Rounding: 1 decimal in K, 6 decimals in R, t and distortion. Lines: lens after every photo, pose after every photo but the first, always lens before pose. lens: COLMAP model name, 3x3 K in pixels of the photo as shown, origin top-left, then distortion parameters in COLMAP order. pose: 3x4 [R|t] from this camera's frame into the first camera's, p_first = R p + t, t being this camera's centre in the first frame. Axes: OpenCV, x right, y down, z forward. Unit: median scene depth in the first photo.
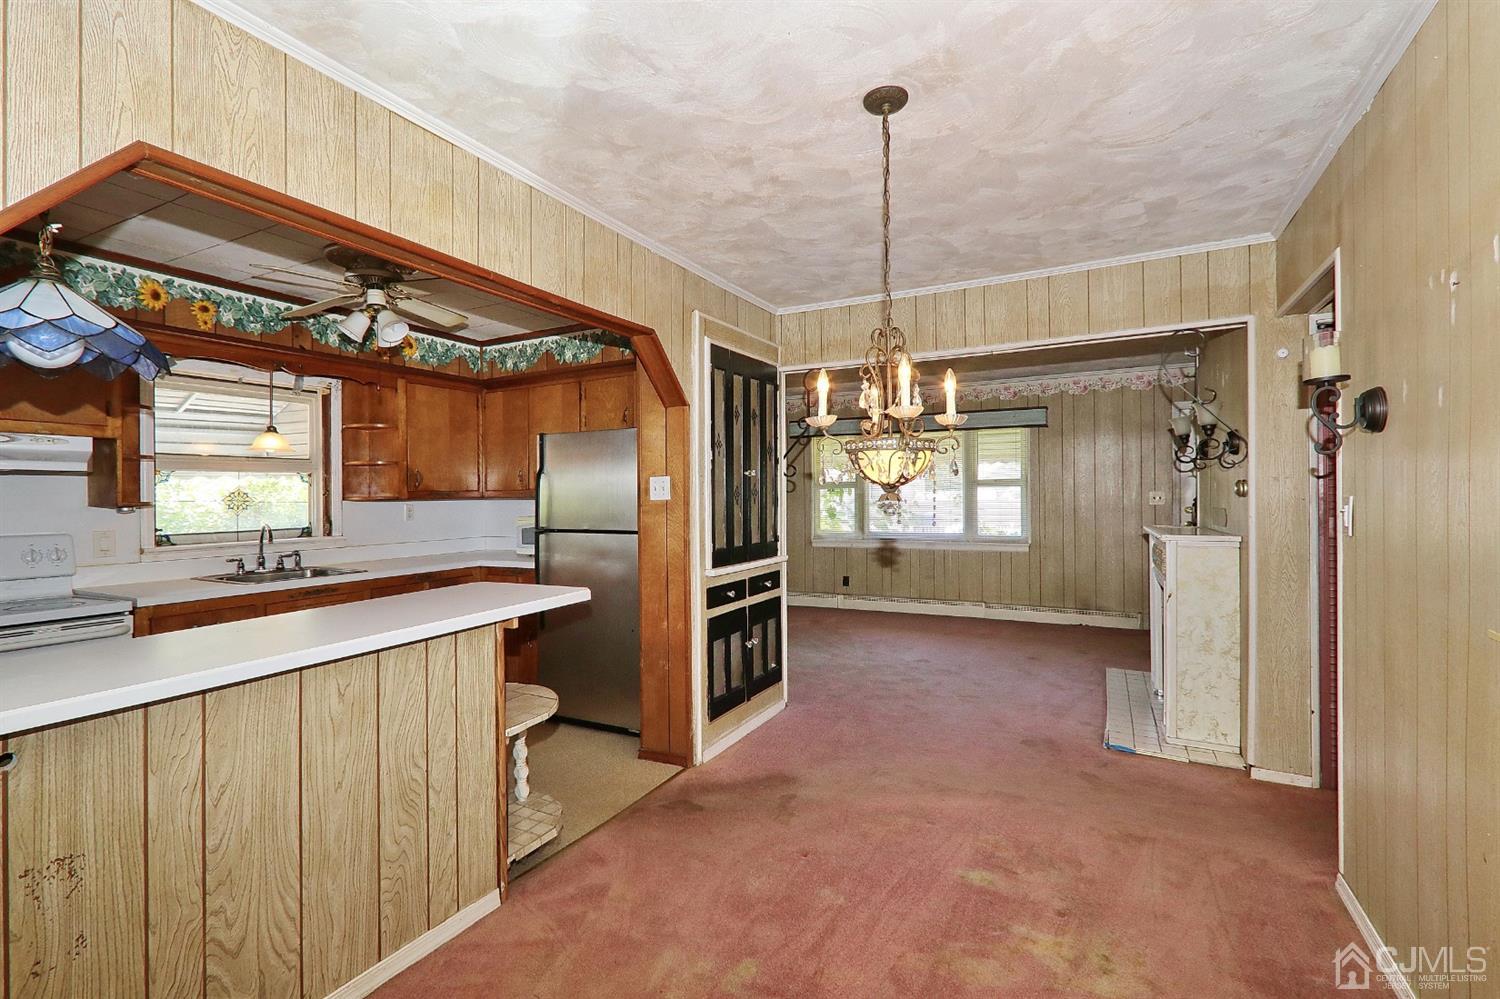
lens RADIAL K [[689.5, 0, 757.3], [0, 689.5, 493.0], [0, 0, 1]] dist [-0.005579, 0.002532]
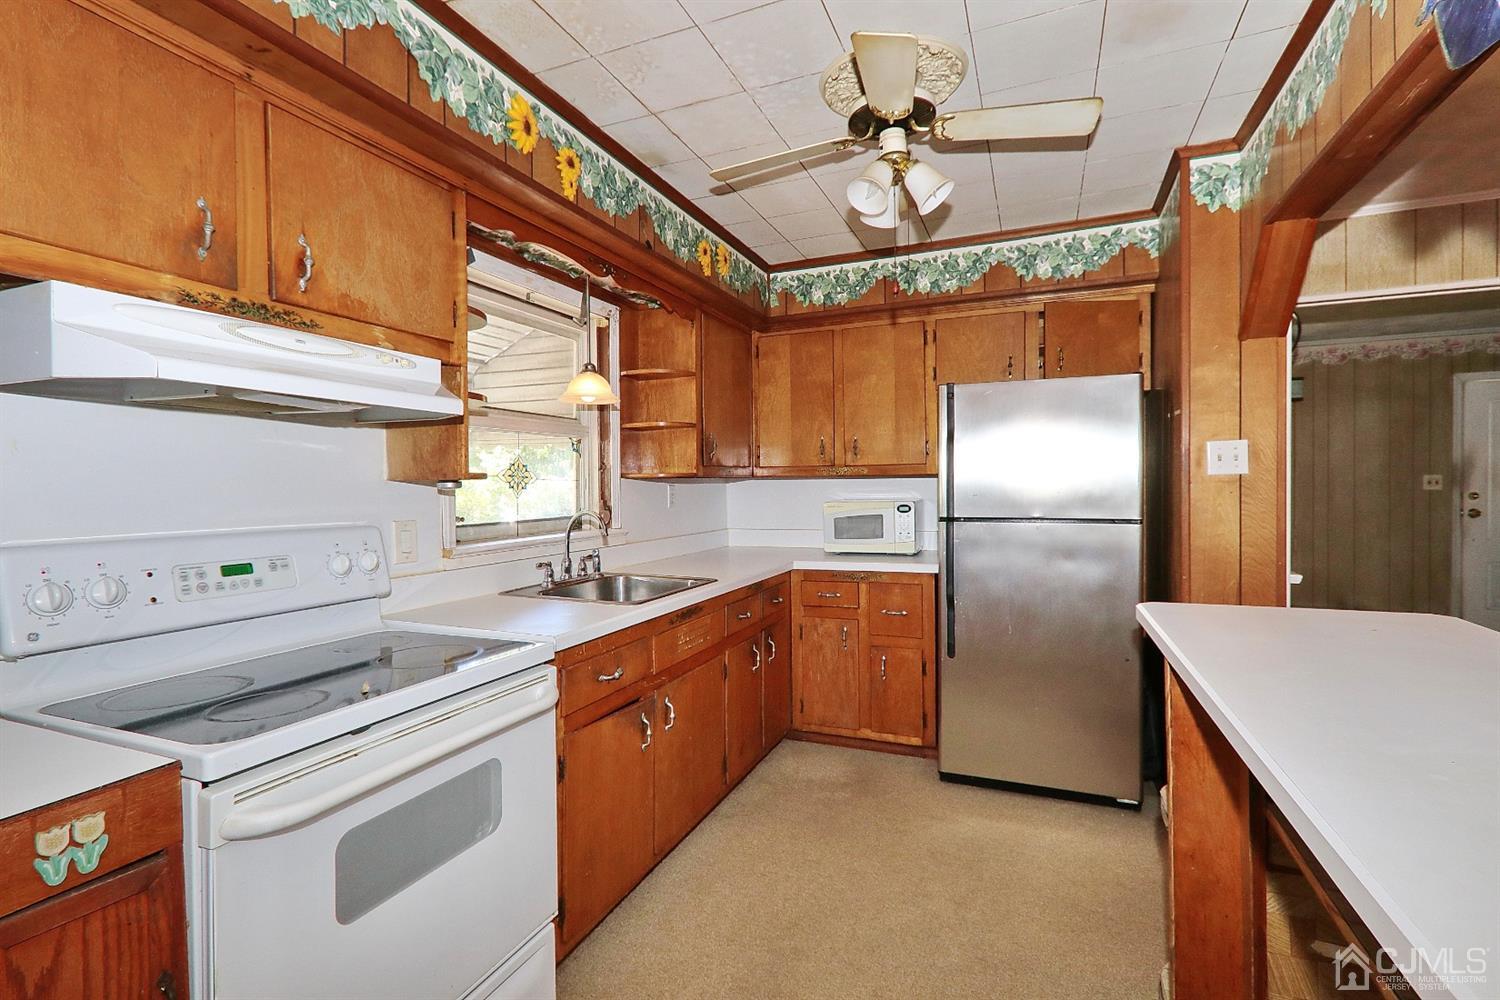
lens RADIAL K [[689.5, 0, 746.4], [0, 689.5, 494.9], [0, 0, 1]] dist [-0.005579, 0.002532]
pose [[0.998319, 0.001682, 0.057926, -0.568493], [-0.002627, 0.999865, 0.016246, 0.018212], [-0.057891, -0.016371, 0.998189, 0.305957]]
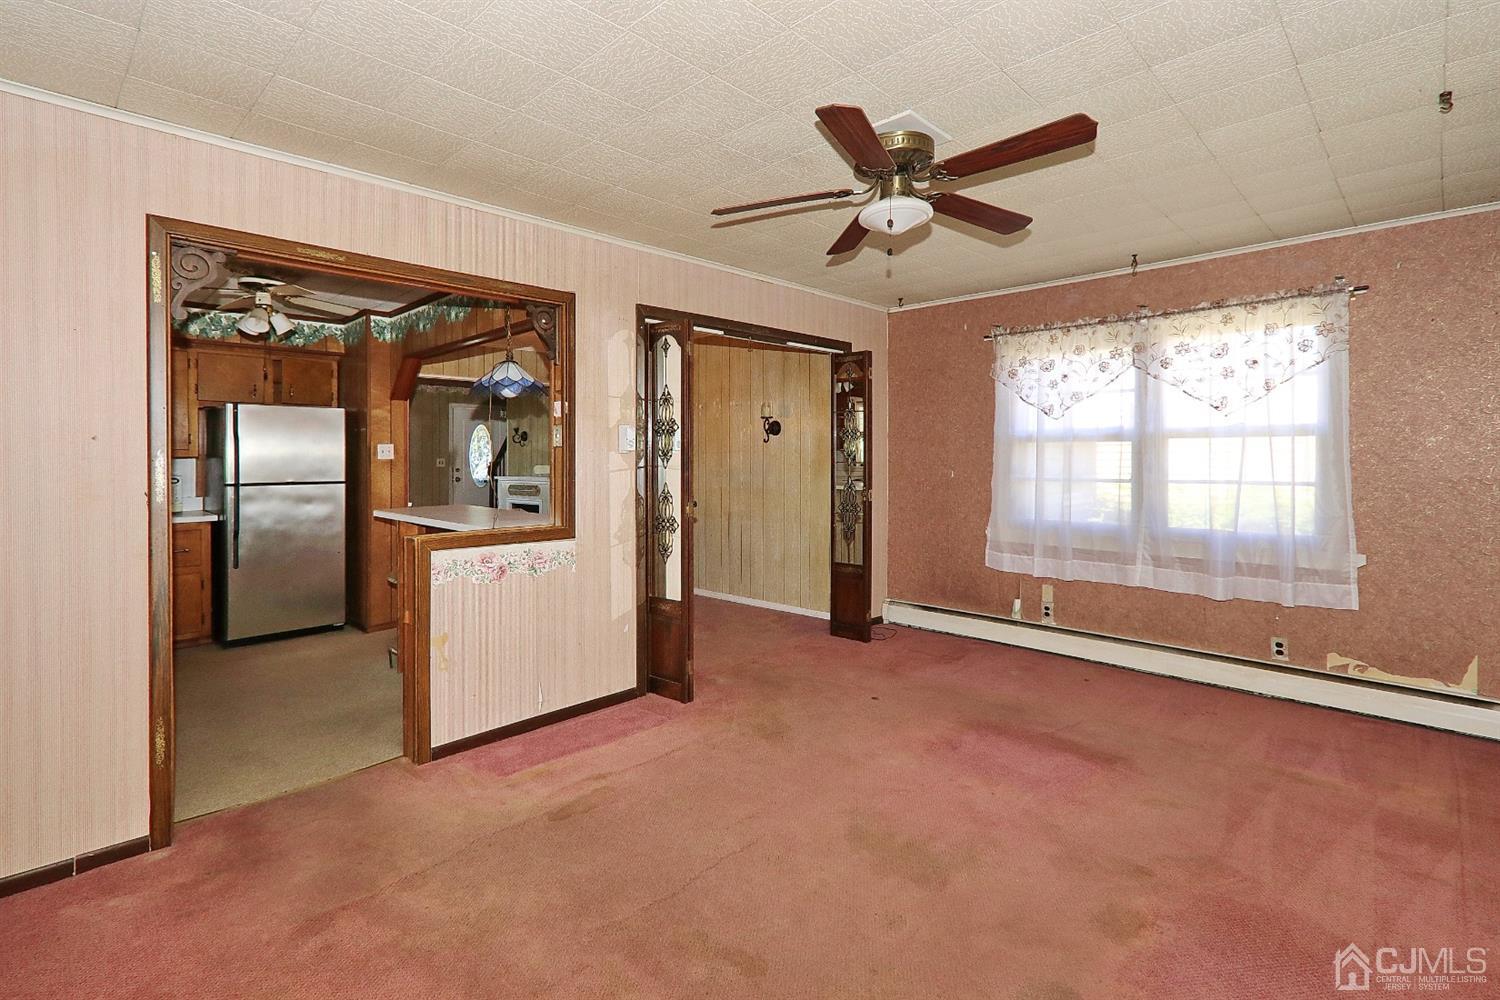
lens RADIAL K [[689.5, 0, 723.5], [0, 689.5, 455.5], [0, 0, 1]] dist [-0.005579, 0.002532]
pose [[0.313974, 0.012699, 0.949347, -1.189186], [0.000682, 0.999907, -0.013601, 0.020928], [-0.949431, 0.004918, 0.313936, -0.170710]]
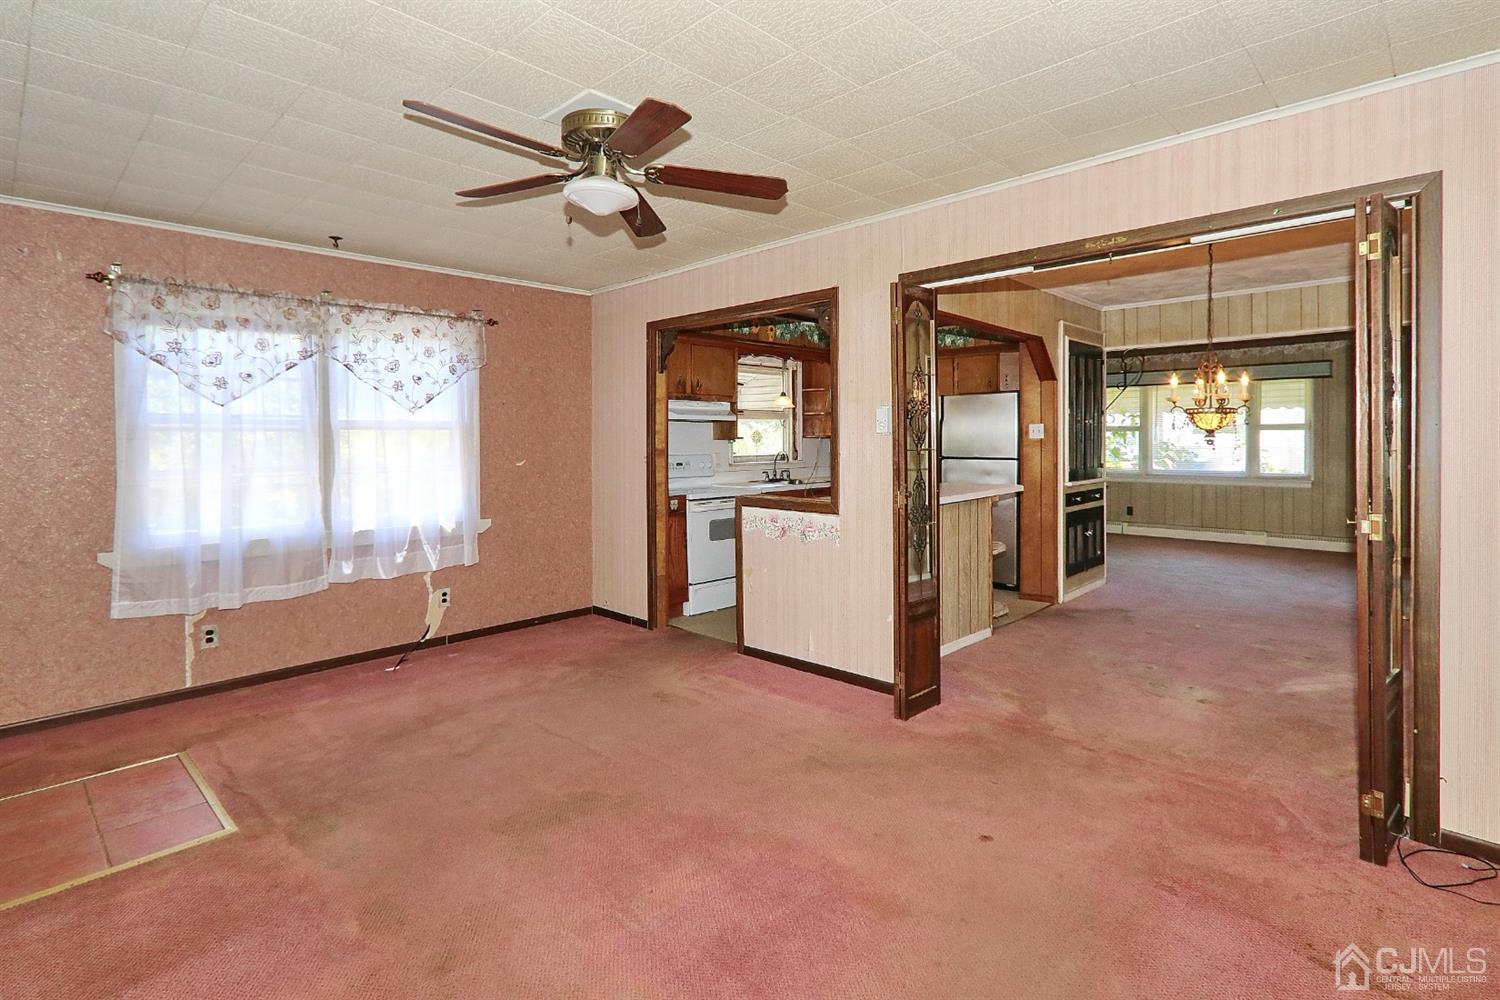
lens RADIAL K [[736.8, 0, 779.9], [0, 736.8, 441.4], [0, 0, 1]] dist [0.002591, 0.001085]
pose [[0.964134, 0.008255, -0.265289, -0.225052], [-0.005893, 0.999936, 0.009698, 0.003701], [0.265352, -0.007786, 0.964120, -0.710114]]
